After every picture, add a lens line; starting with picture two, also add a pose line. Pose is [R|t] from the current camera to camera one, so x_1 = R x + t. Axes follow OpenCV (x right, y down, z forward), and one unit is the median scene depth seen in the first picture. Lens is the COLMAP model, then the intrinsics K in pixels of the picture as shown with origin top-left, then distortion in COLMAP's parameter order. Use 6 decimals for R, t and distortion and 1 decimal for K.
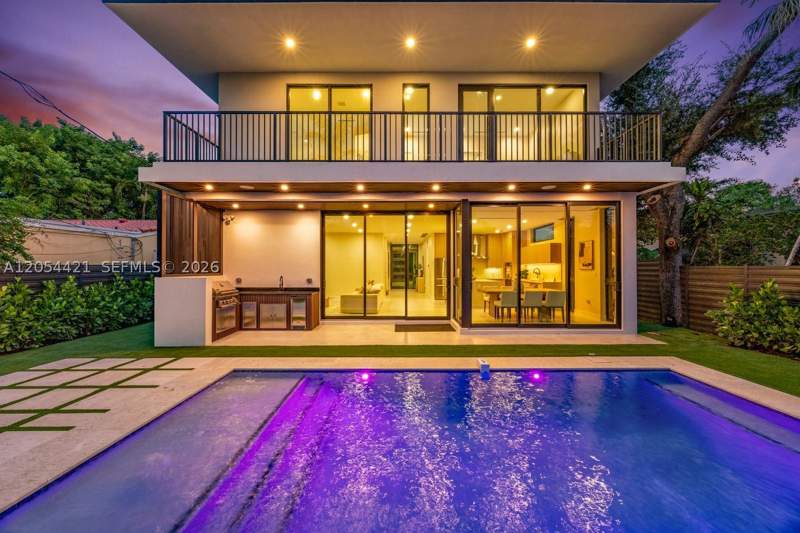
lens RADIAL K [[293.3, 0, 400.0], [0, 293.3, 266.5], [0, 0, 1]] dist [-0.000220, -0.000020]
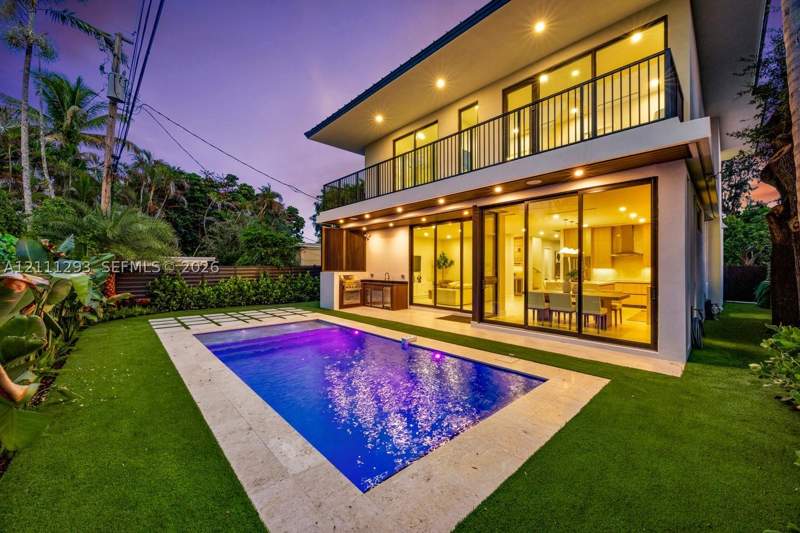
lens RADIAL K [[308.1, 0, 400.0], [0, 308.1, 266.5], [0, 0, 1]] dist [-0.000979, -0.000084]
pose [[0.671147, -0.000856, -0.741324, 0.755195], [0.005688, 0.999976, 0.003995, -0.004663], [0.741303, -0.006898, 0.671135, 0.012246]]
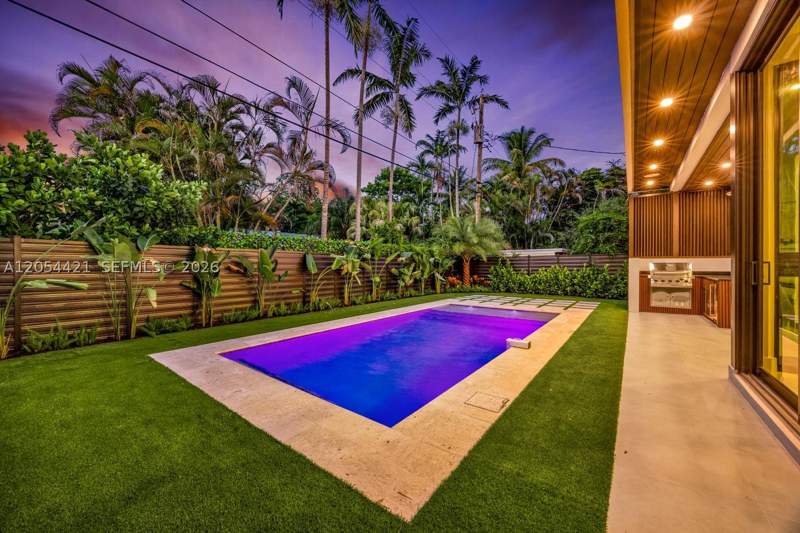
lens RADIAL K [[293.3, 0, 400.0], [0, 293.3, 266.5], [0, 0, 1]] dist [-0.000220, -0.000020]
pose [[-0.626639, 0.014561, -0.779174, 0.753414], [0.019450, 0.999806, 0.003042, 0.030935], [0.779067, -0.013249, -0.626801, 0.748995]]
